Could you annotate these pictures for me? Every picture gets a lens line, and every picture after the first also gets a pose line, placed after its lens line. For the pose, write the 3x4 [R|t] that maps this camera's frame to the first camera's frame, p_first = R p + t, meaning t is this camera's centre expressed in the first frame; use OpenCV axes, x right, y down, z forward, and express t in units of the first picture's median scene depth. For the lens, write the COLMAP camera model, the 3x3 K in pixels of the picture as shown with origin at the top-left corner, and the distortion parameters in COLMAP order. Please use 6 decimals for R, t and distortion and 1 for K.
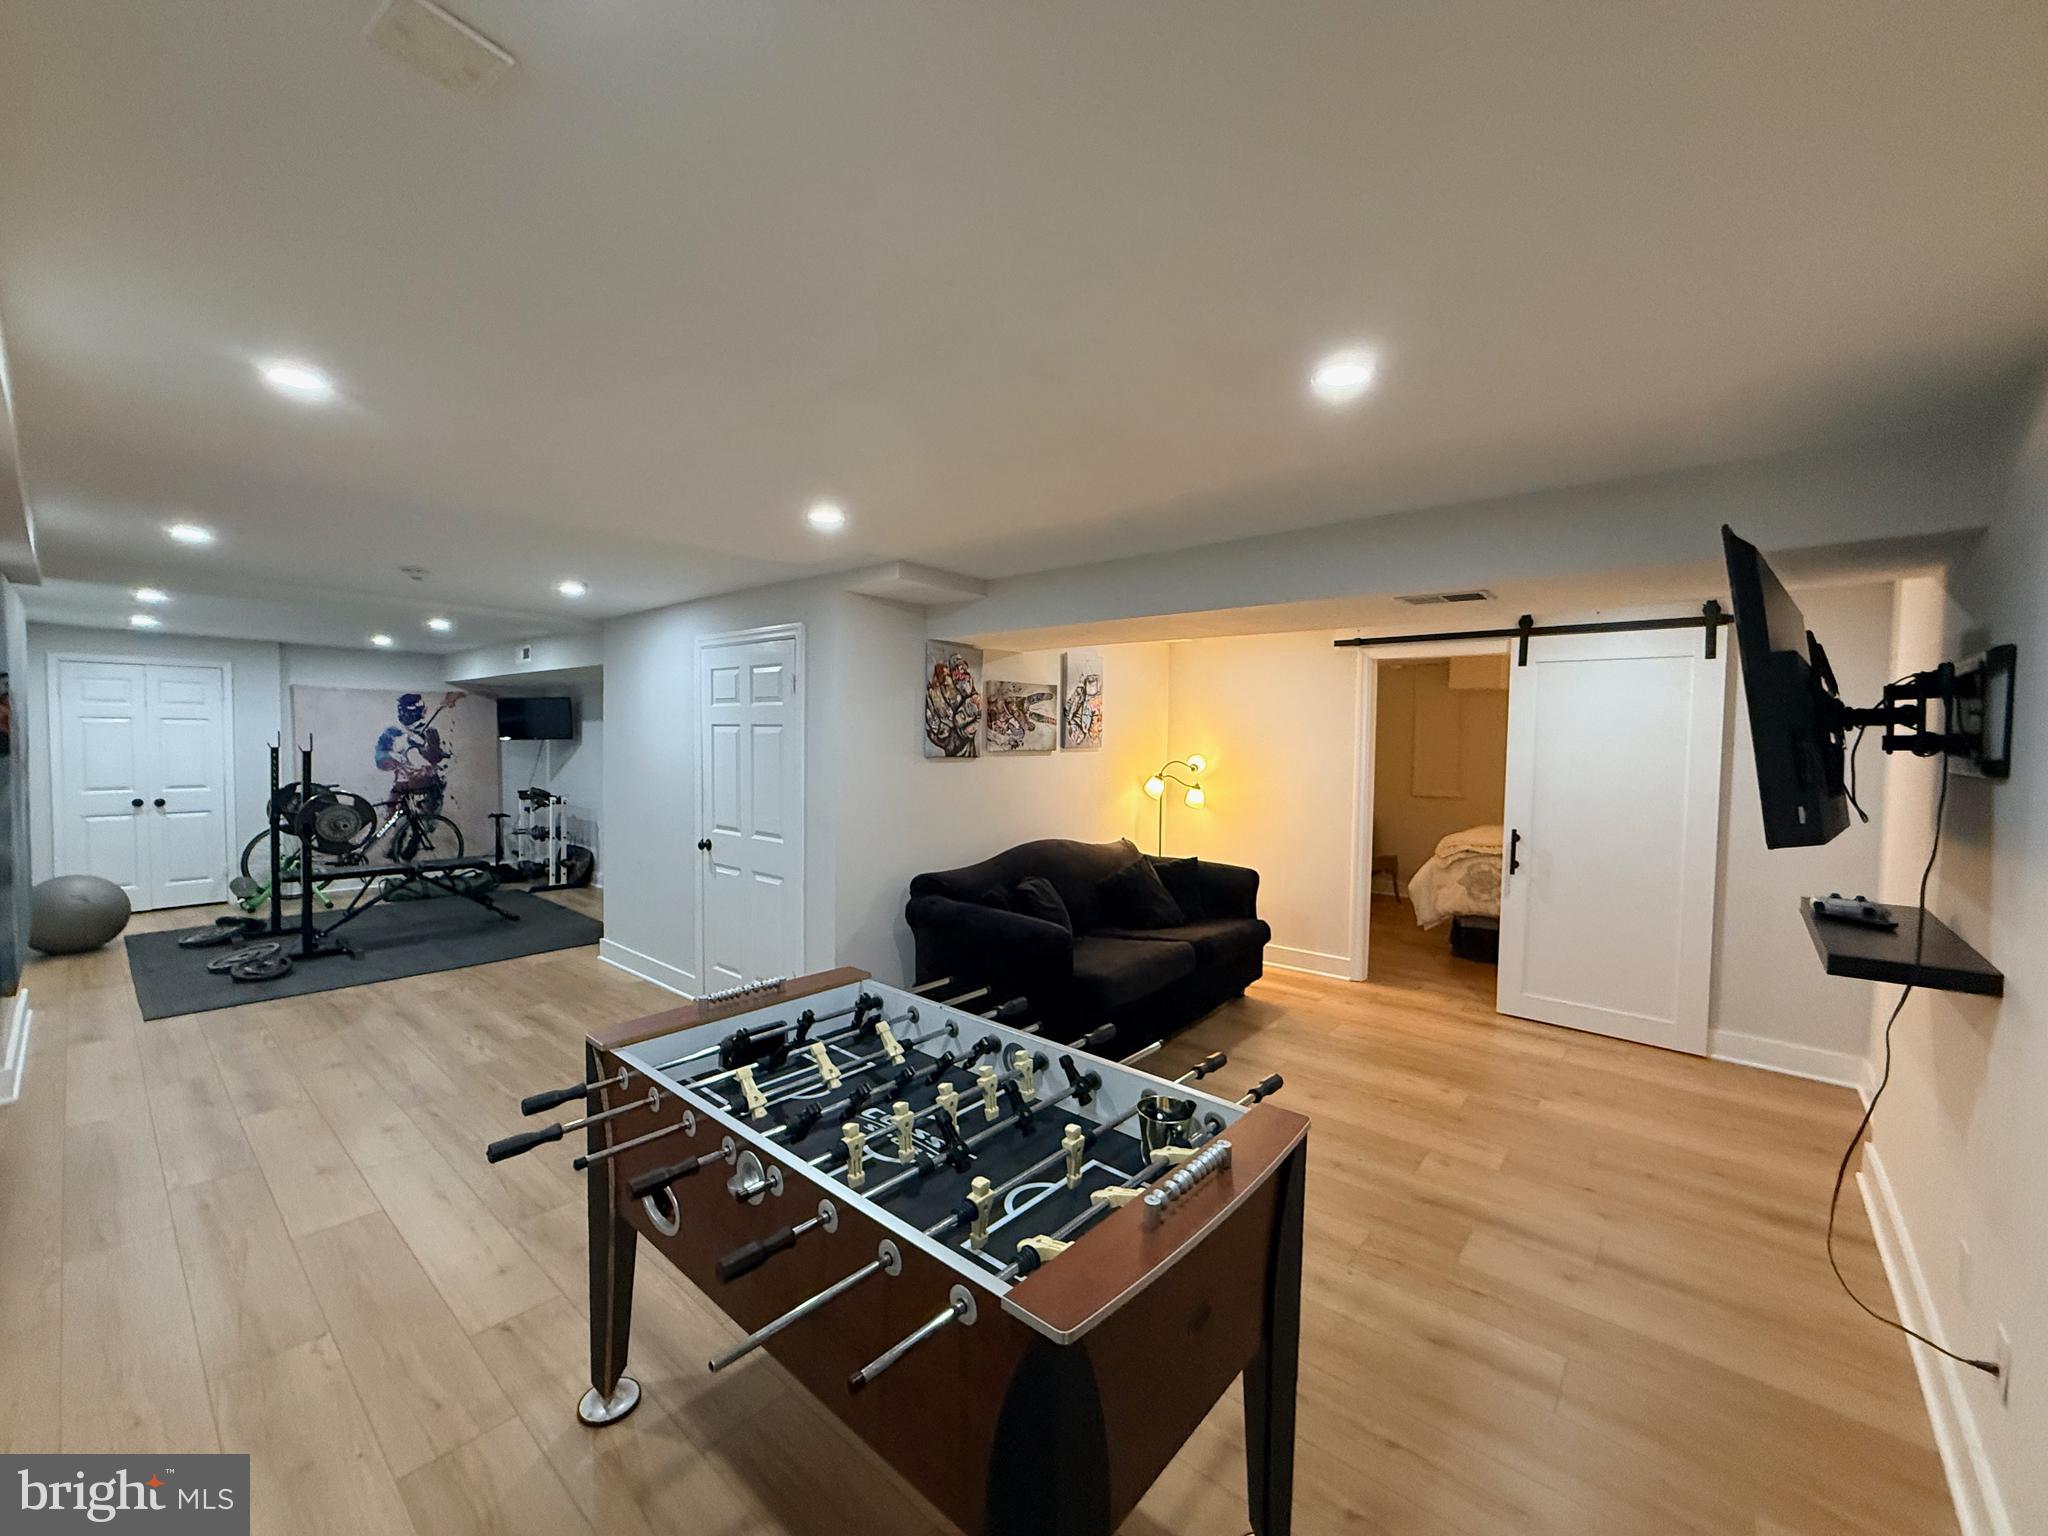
lens RADIAL K [[815.4, 0, 1016.9], [0, 815.4, 771.3], [0, 0, 1]] dist [-0.000024, -0.000525]
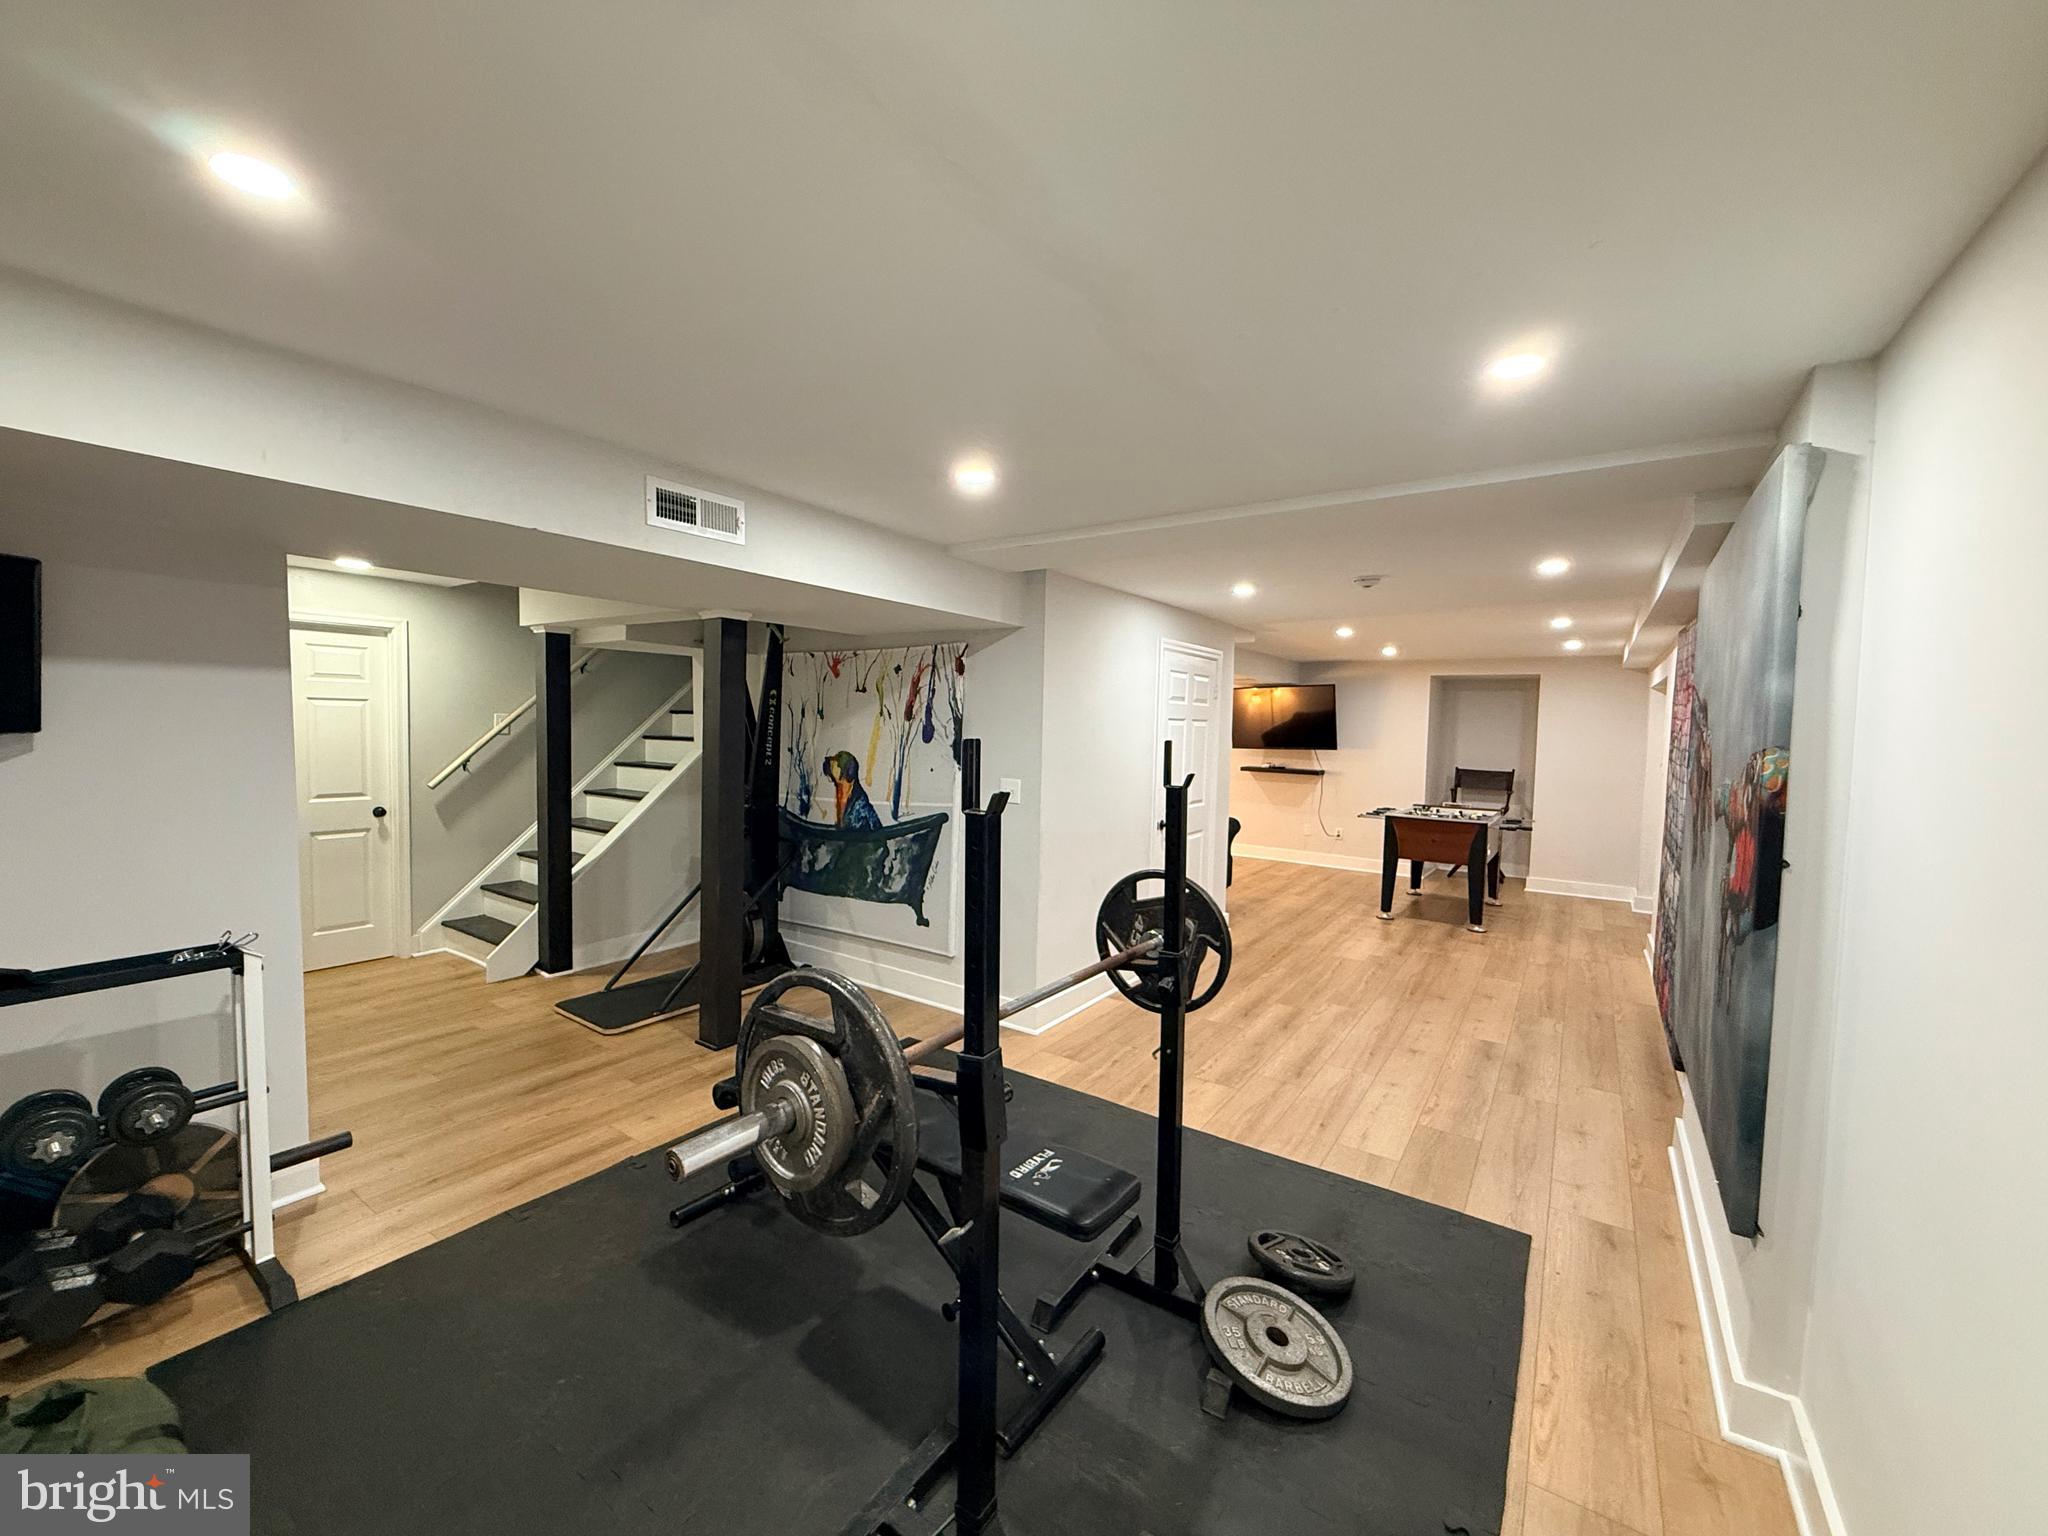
lens RADIAL K [[815.4, 0, 1016.9], [0, 815.4, 771.3], [0, 0, 1]] dist [-0.000024, -0.000525]
pose [[-0.103369, -0.074576, 0.991843, -1.525095], [0.017165, 0.996903, 0.076746, -0.076112], [-0.994495, 0.024959, -0.101769, 1.362073]]
